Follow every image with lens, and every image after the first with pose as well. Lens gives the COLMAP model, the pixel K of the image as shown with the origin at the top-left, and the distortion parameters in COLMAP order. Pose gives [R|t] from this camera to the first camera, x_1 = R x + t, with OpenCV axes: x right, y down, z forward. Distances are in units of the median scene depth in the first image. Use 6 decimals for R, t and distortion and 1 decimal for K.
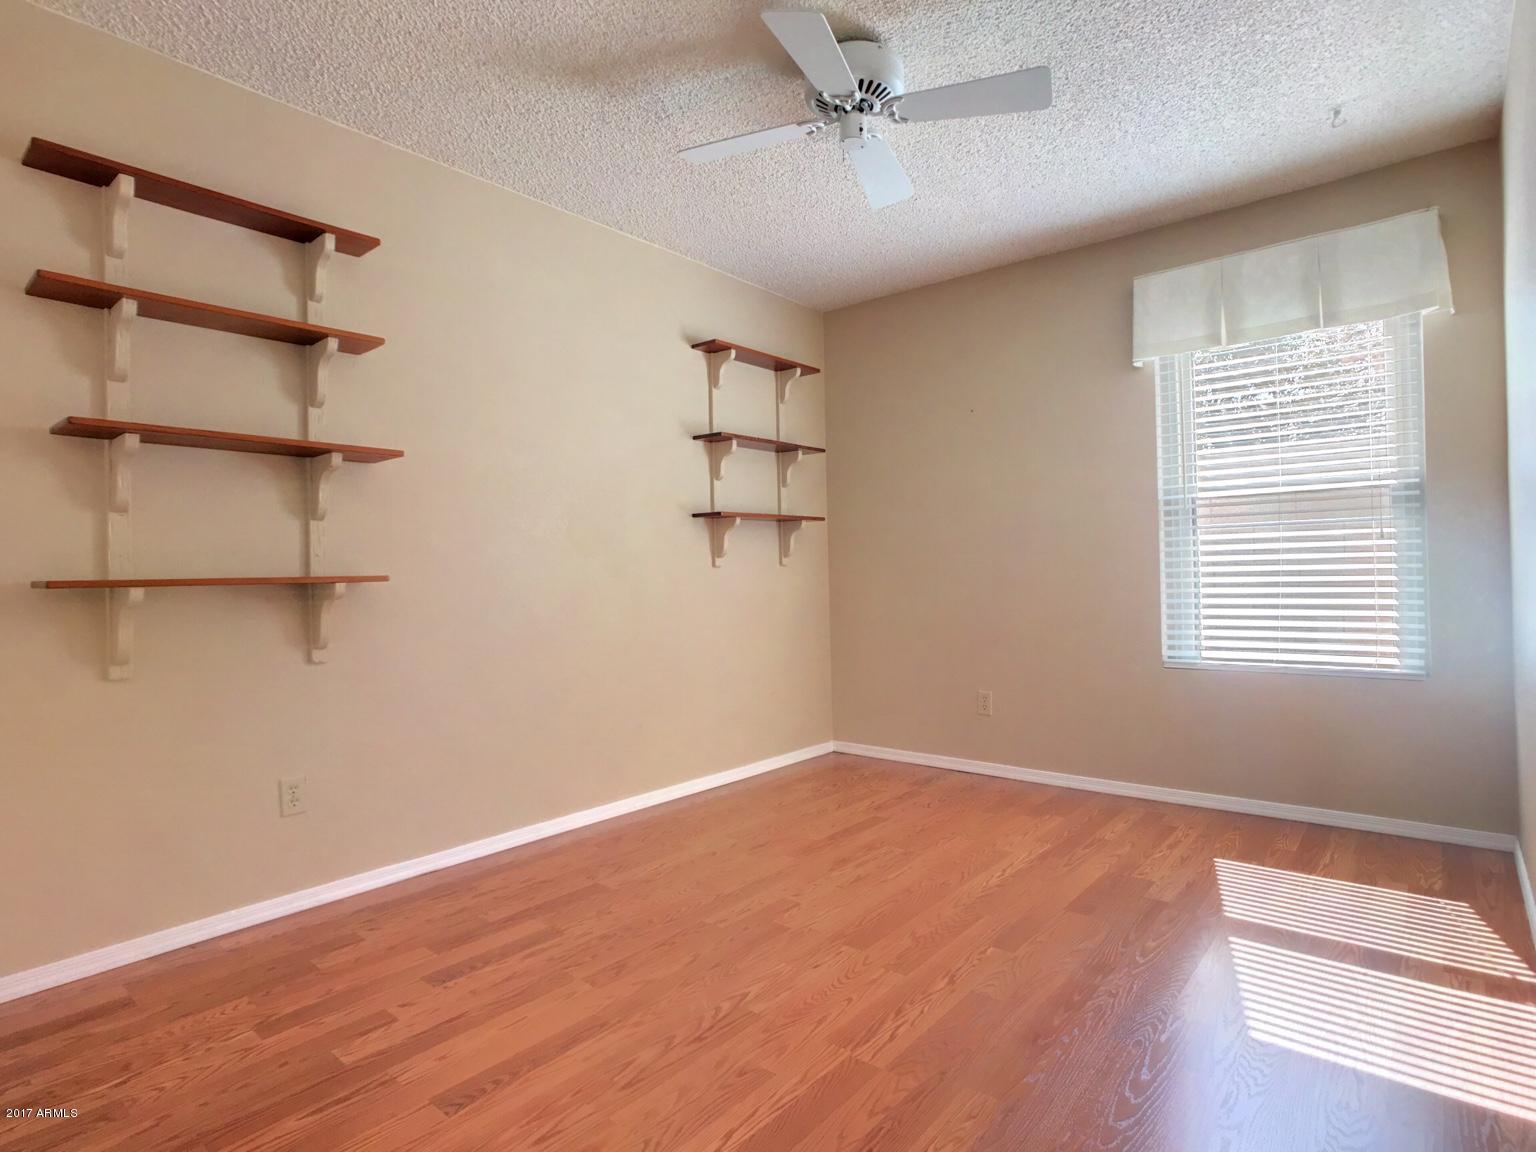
lens RADIAL K [[820.1, 0, 764.5], [0, 820.1, 574.5], [0, 0, 1]] dist [-0.030286, 0.010927]
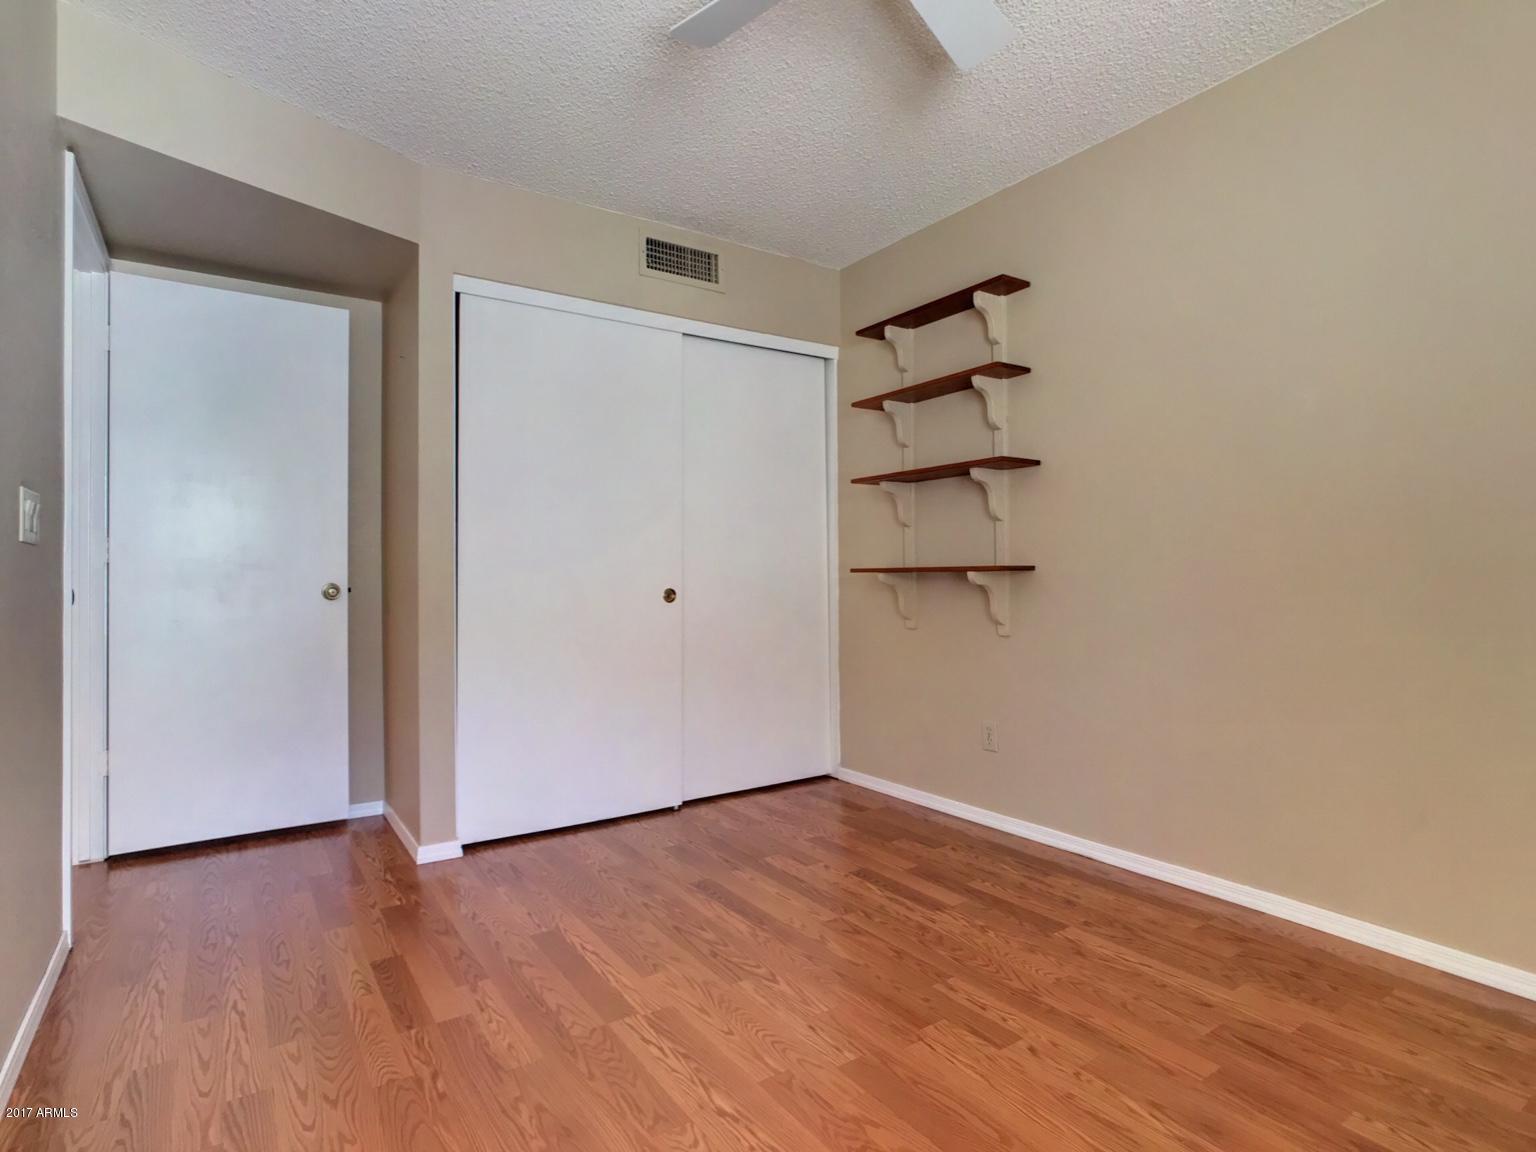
lens RADIAL K [[820.1, 0, 765.0], [0, 820.1, 573.0], [0, 0, 1]] dist [-0.030286, 0.010927]
pose [[-0.279098, 0.014281, -0.960156, 0.977829], [0.012541, 0.999858, 0.011226, -0.008044], [0.960181, -0.008908, -0.279237, 1.312017]]
